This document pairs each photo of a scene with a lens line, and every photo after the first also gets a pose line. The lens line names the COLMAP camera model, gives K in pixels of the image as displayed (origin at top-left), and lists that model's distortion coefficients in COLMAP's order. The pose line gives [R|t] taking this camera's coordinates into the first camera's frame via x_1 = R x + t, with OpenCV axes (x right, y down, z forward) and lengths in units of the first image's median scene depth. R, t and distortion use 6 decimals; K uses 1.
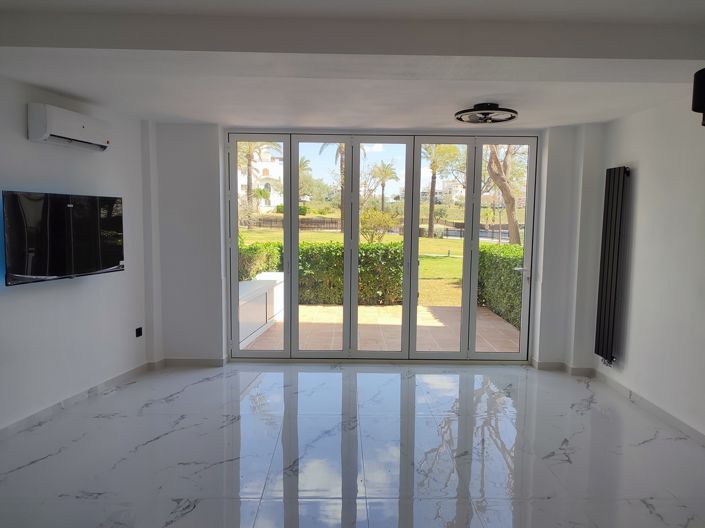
lens RADIAL K [[503.7, 0, 350.2], [0, 503.7, 263.3], [0, 0, 1]] dist [0.033479, -0.034816]
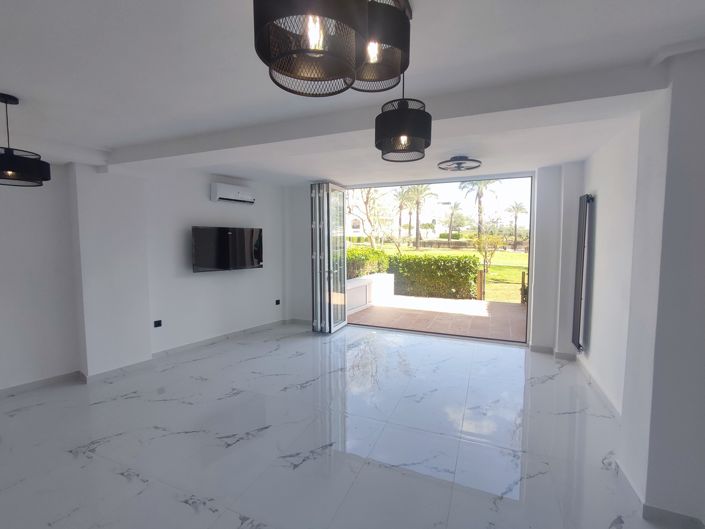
lens RADIAL K [[323.2, 0, 359.0], [0, 323.2, 260.5], [0, 0, 1]] dist [-0.003426, -0.000230]
pose [[0.918862, 0.013407, -0.394352, 0.292139], [-0.026194, 0.999291, -0.027059, 0.009106], [0.393709, 0.035193, 0.918561, 0.042898]]
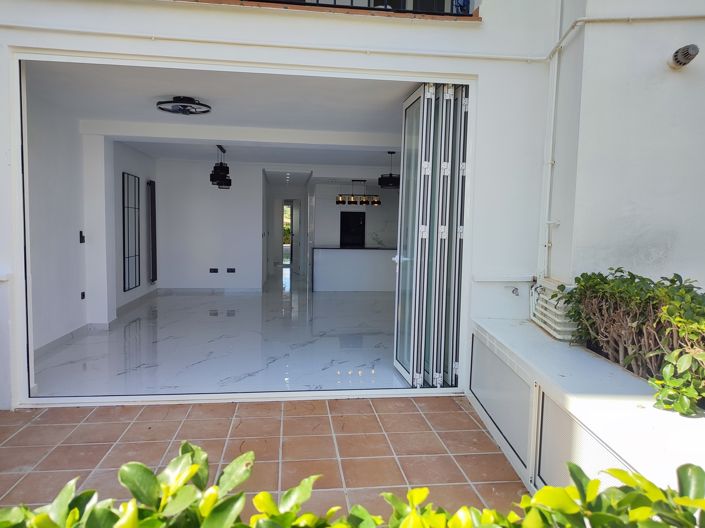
lens RADIAL K [[503.7, 0, 350.2], [0, 503.7, 263.3], [0, 0, 1]] dist [0.033479, -0.034816]
pose [[-0.993245, -0.021212, -0.114078, 0.010224], [-0.040450, 0.984774, 0.169069, -0.118199], [0.108755, 0.172542, -0.978980, 1.760443]]
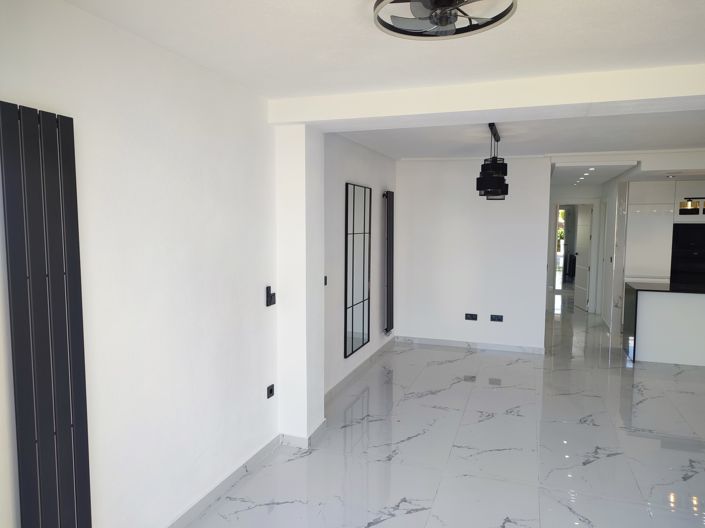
lens RADIAL K [[503.7, 0, 350.2], [0, 503.7, 263.3], [0, 0, 1]] dist [0.033479, -0.034816]
pose [[-0.935771, -0.043788, 0.349880, 0.141981], [0.019769, 0.984184, 0.176045, -0.121232], [-0.352055, 0.171654, -0.920105, 1.148261]]
